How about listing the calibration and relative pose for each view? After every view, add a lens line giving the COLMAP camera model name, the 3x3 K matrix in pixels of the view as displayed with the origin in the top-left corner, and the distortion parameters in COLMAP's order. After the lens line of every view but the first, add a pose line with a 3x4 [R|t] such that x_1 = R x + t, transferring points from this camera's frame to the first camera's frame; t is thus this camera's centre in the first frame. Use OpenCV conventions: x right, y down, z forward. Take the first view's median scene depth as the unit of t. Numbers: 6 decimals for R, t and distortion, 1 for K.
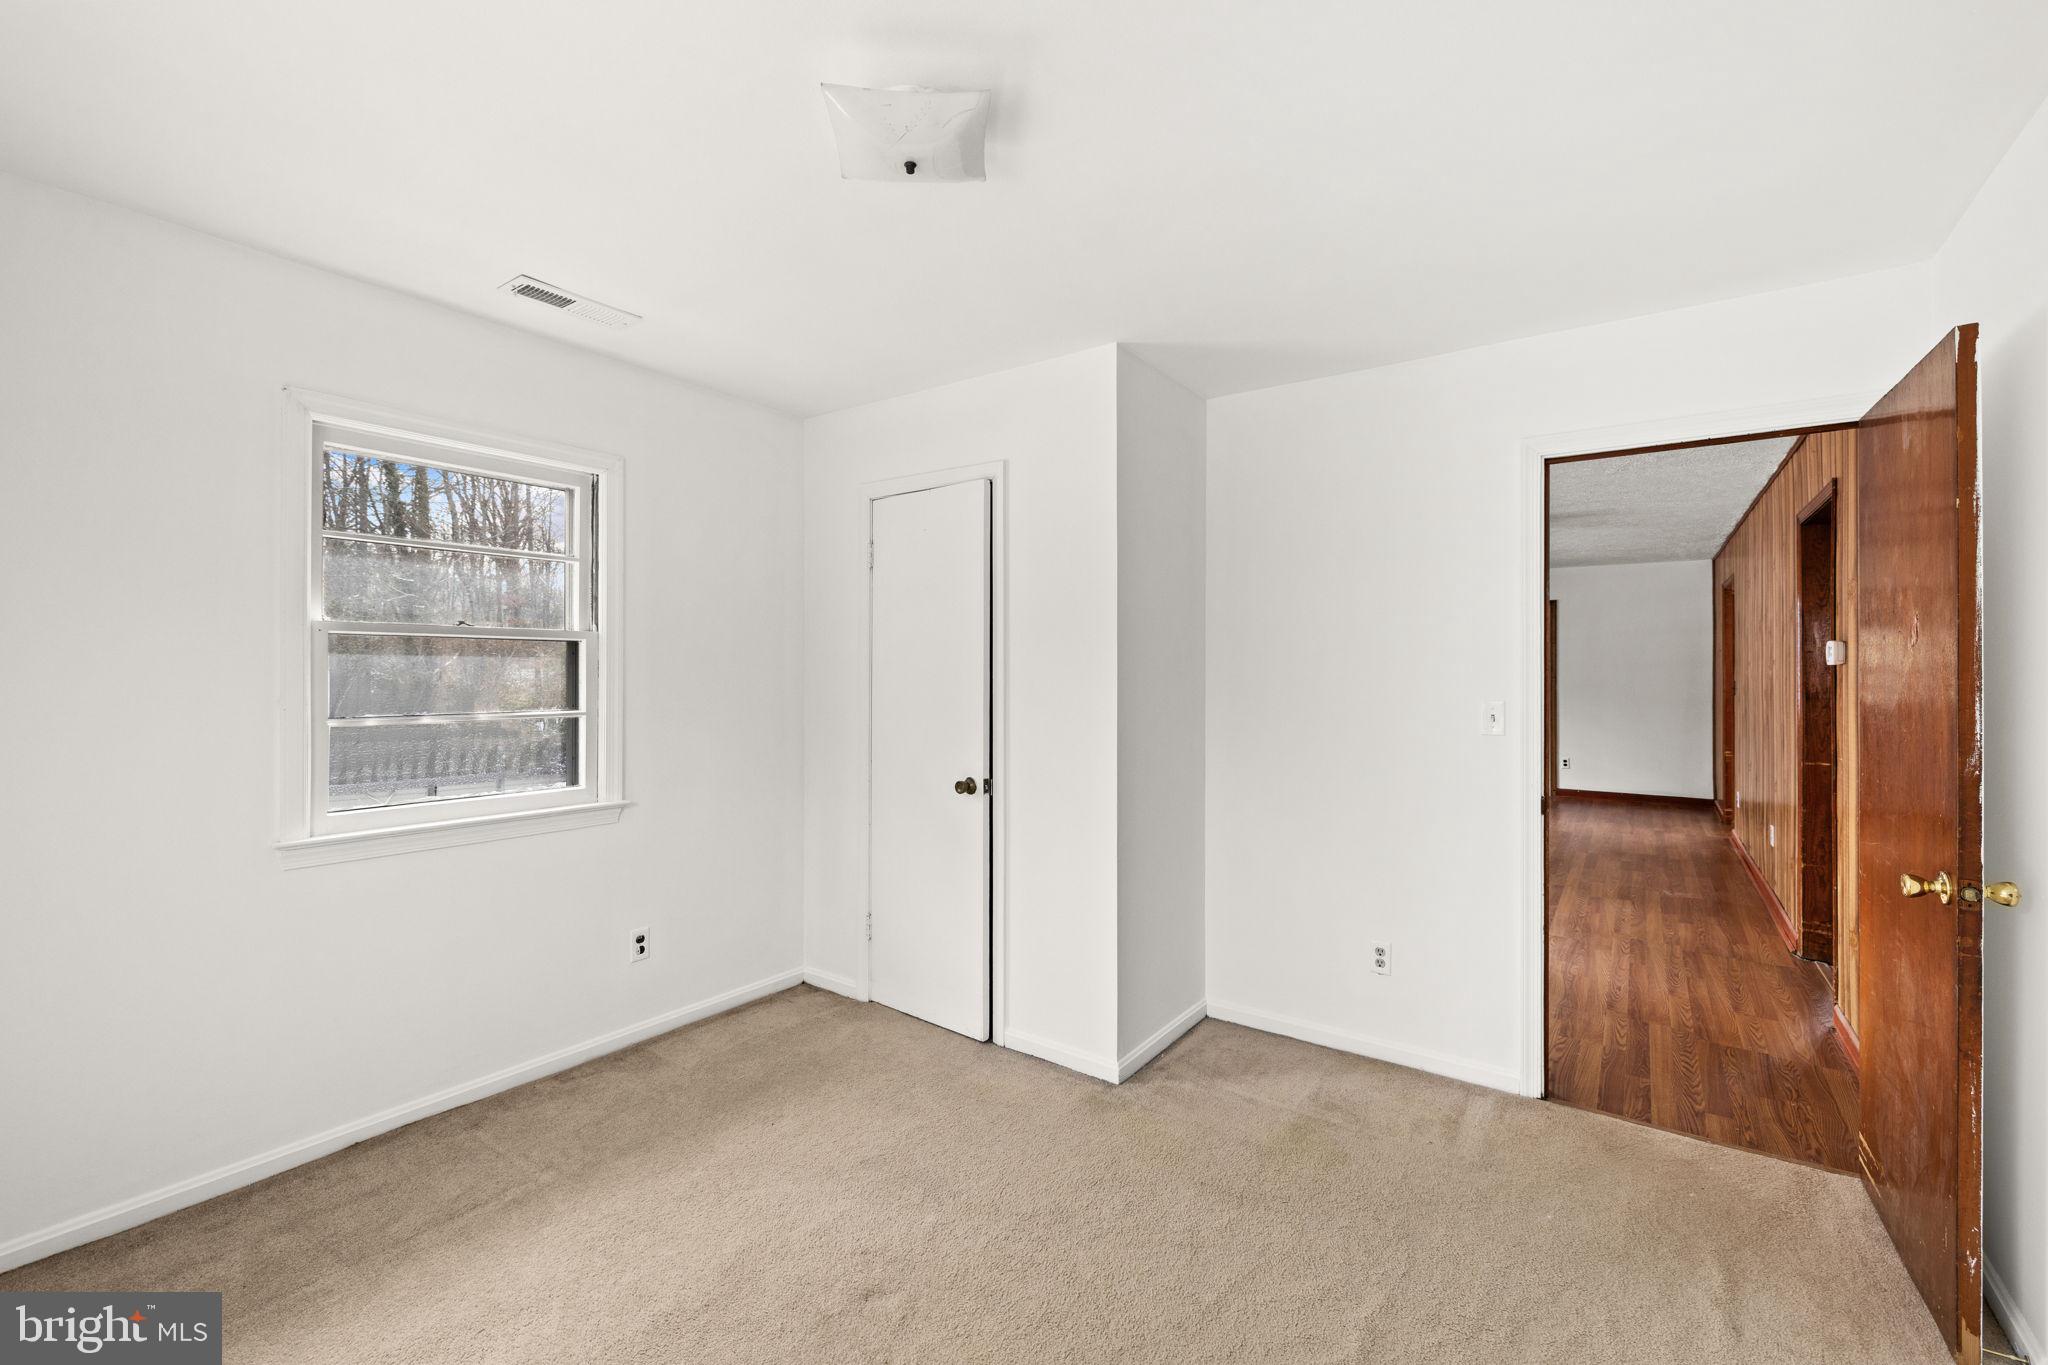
lens RADIAL K [[862.5, 0, 1018.9], [0, 862.5, 668.5], [0, 0, 1]] dist [0.000994, -0.000402]
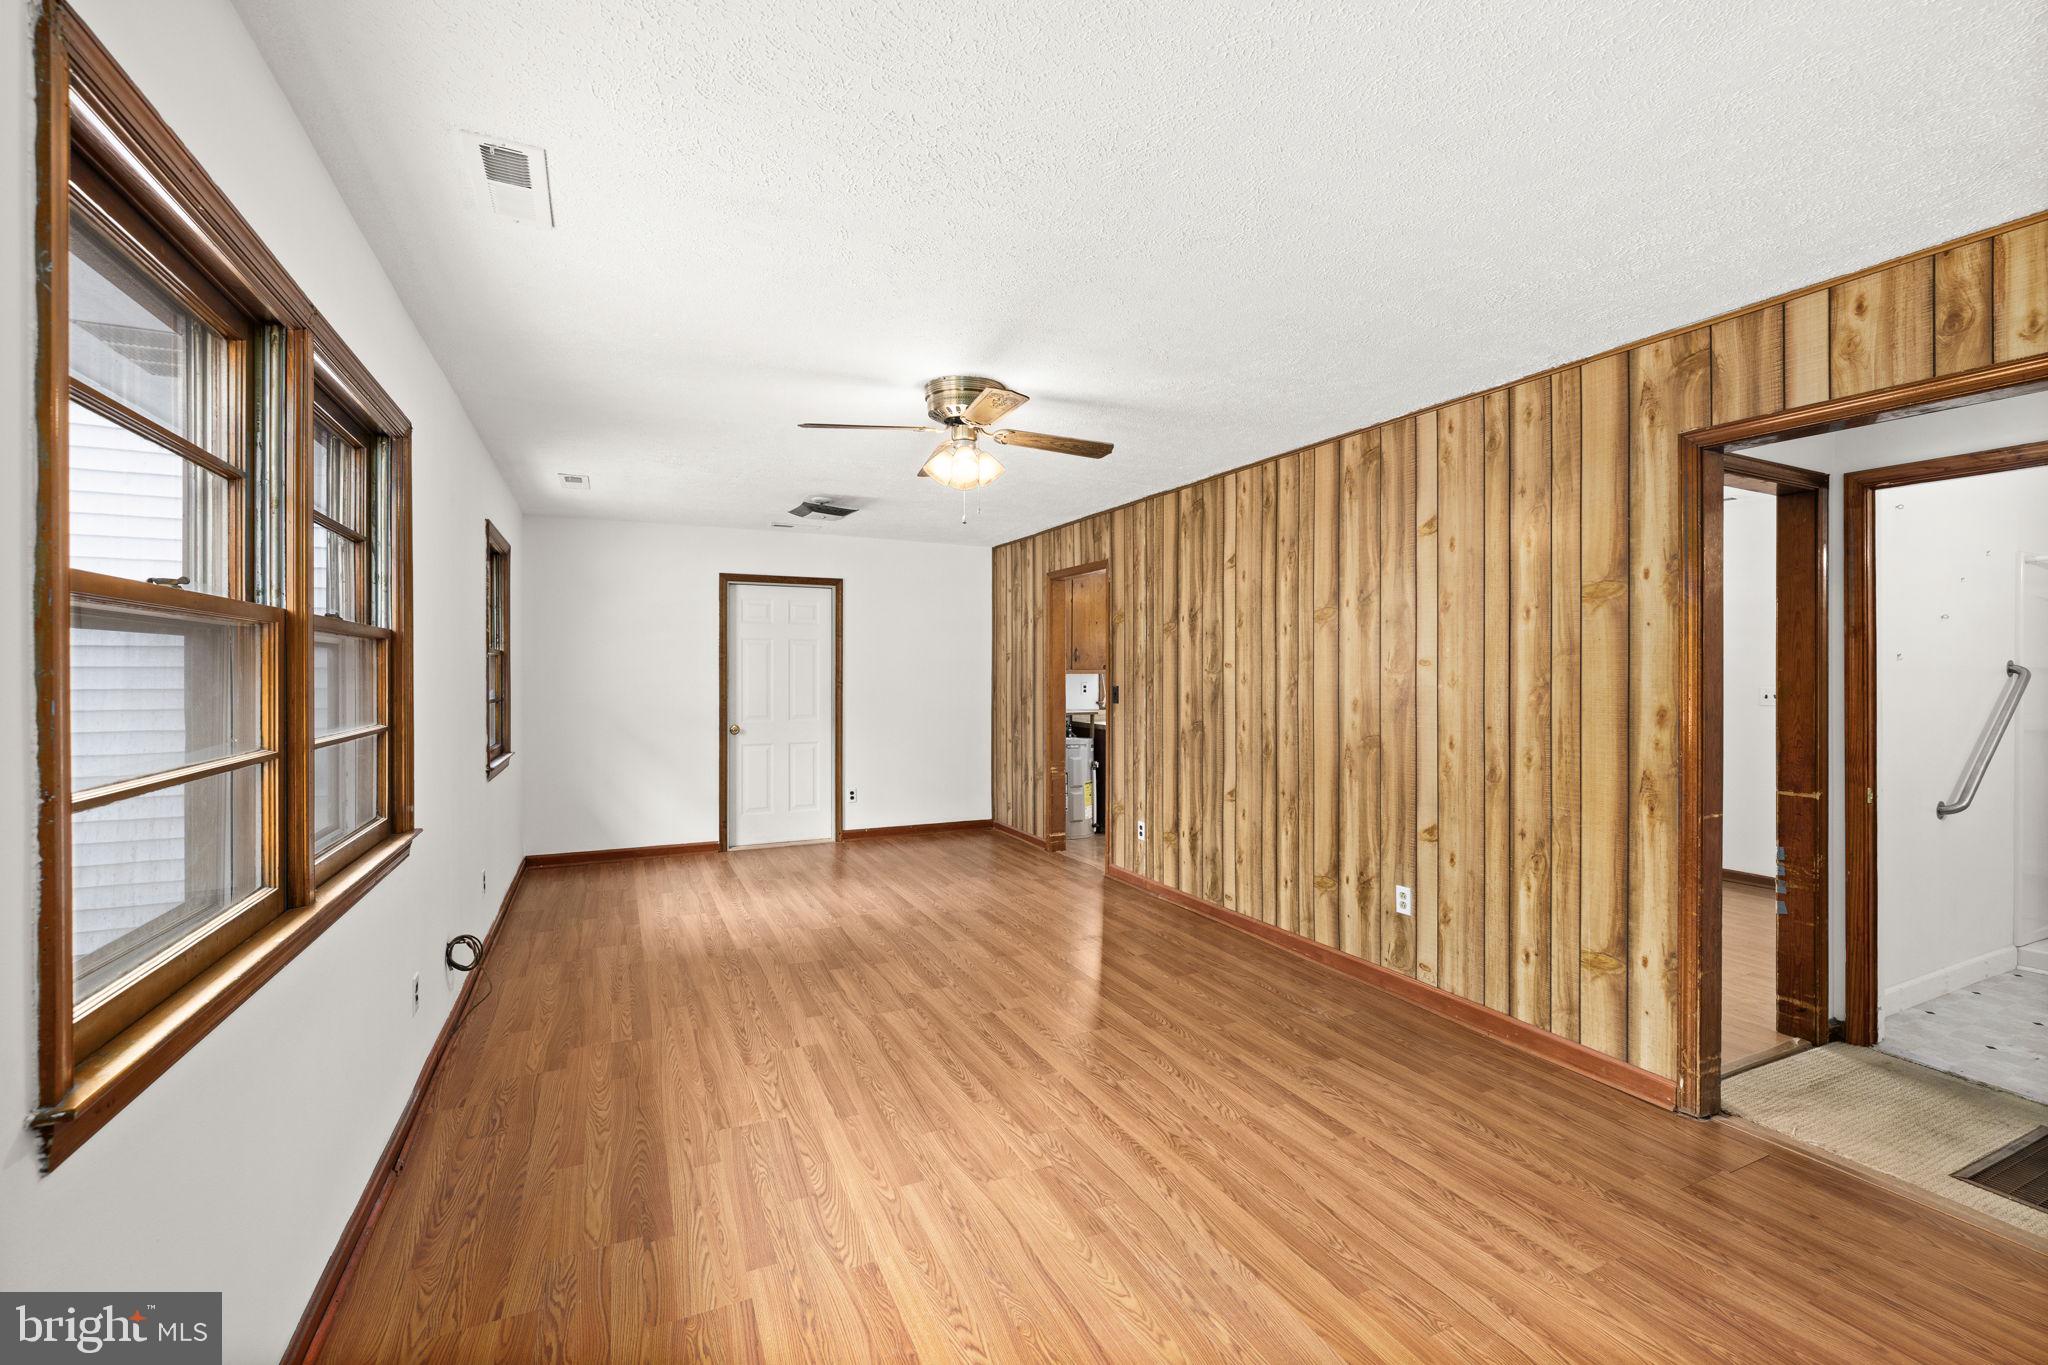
lens RADIAL K [[862.5, 0, 1011.3], [0, 862.5, 671.1], [0, 0, 1]] dist [0.000994, -0.000402]
pose [[0.484578, 0.001874, 0.874746, 0.045059], [-0.003209, 0.999995, -0.000364, 0.000260], [-0.874742, -0.002631, 0.484582, 0.590284]]
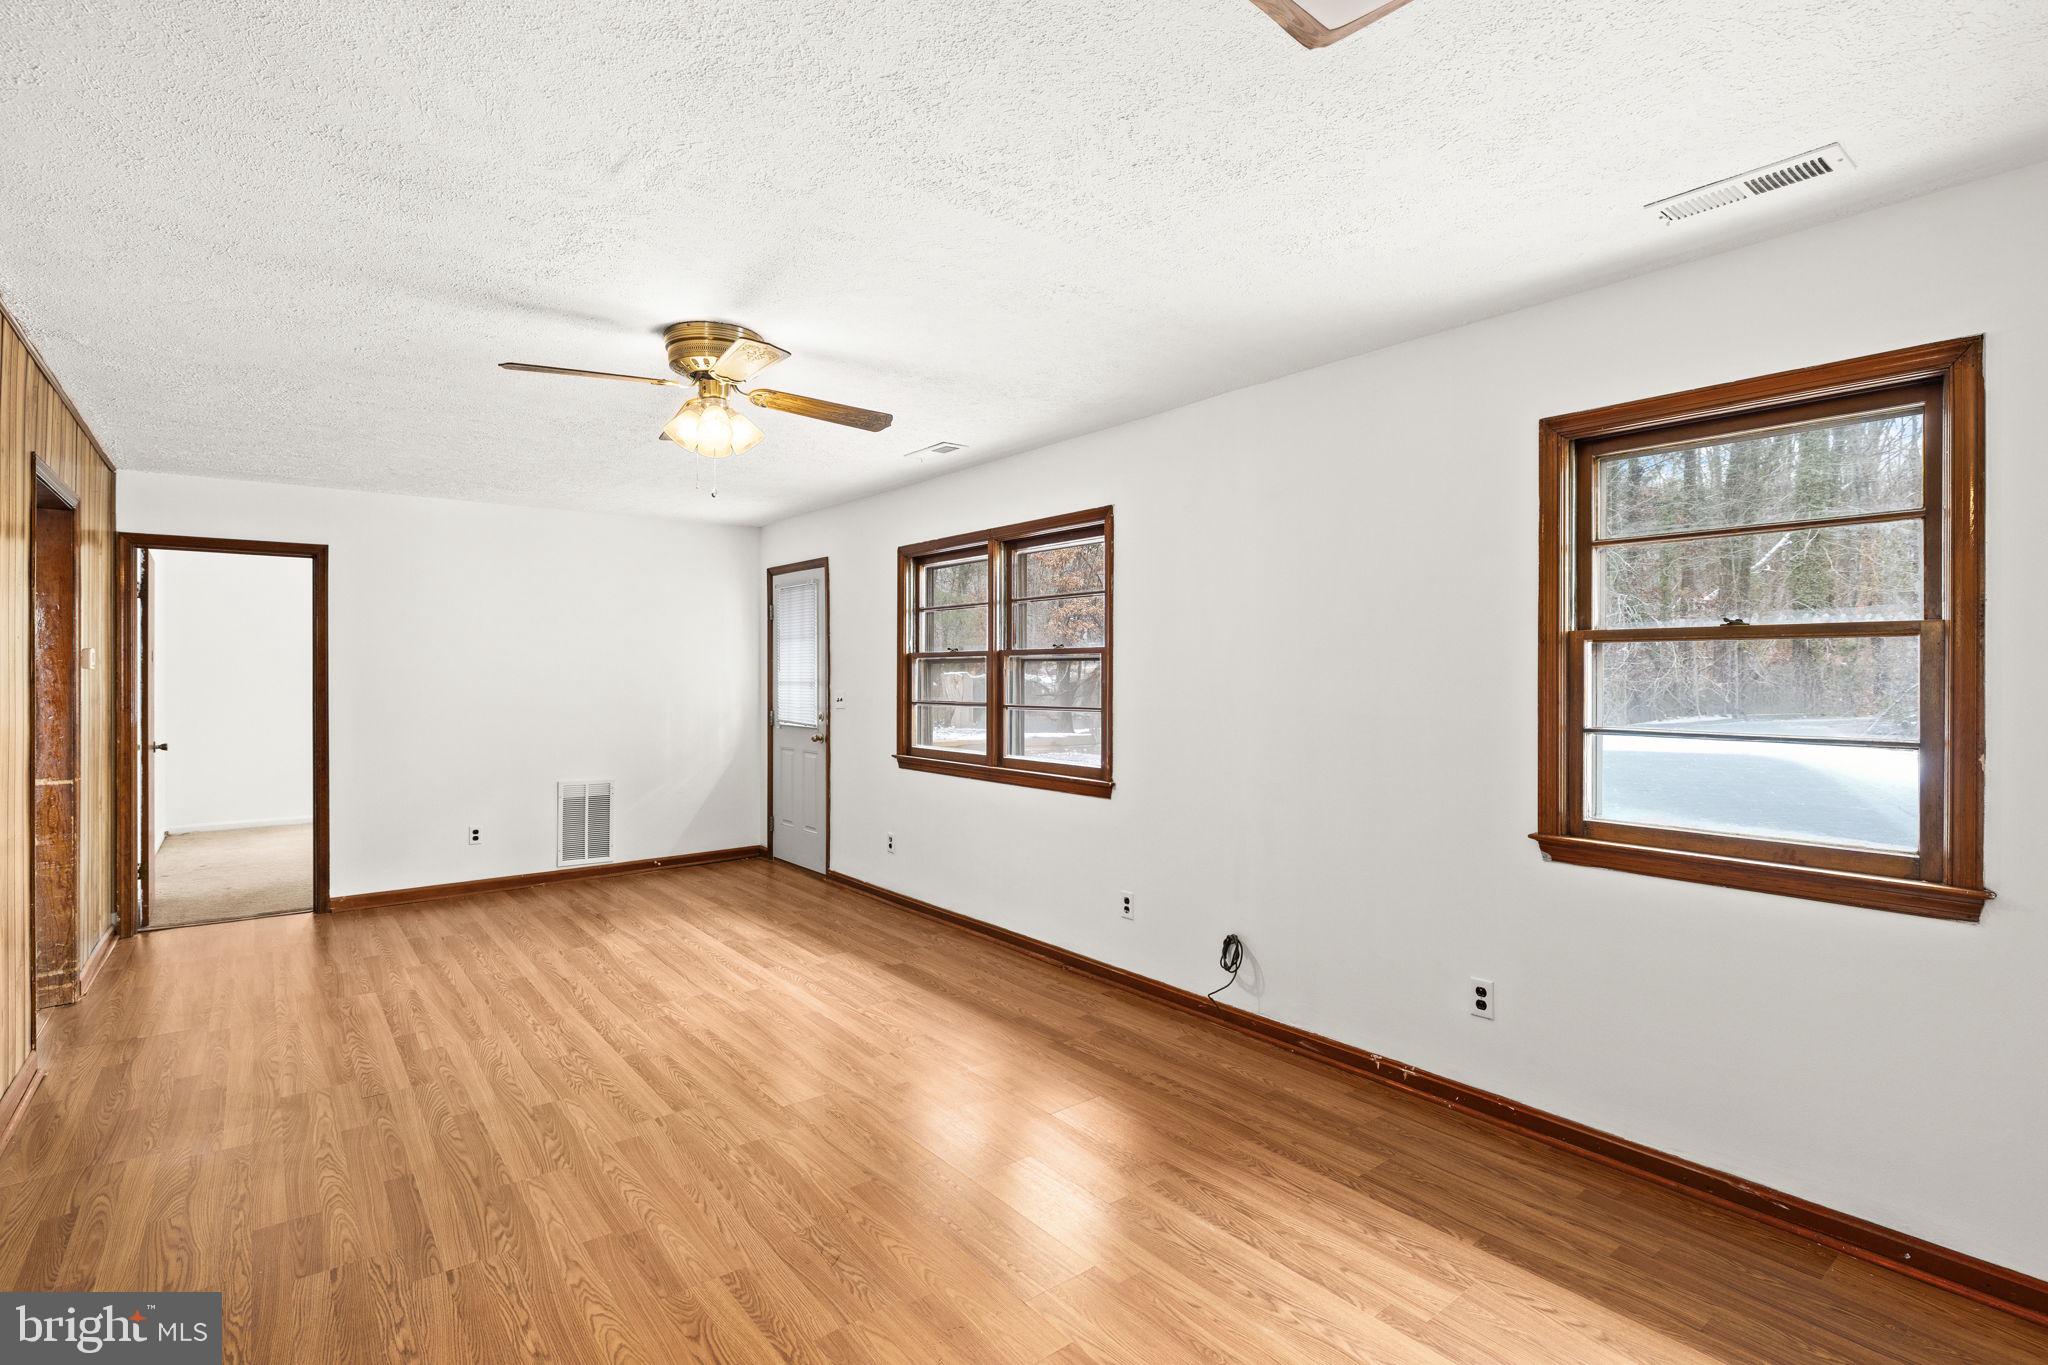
lens RADIAL K [[952.7, 0, 1012.9], [0, 952.7, 675.2], [0, 0, 1]] dist [-0.011624, 0.002815]
pose [[-0.270352, 0.000064, -0.962762, 0.752191], [0.001708, 0.999998, -0.000414, 0.001813], [0.962760, -0.001757, -0.270351, 1.042531]]
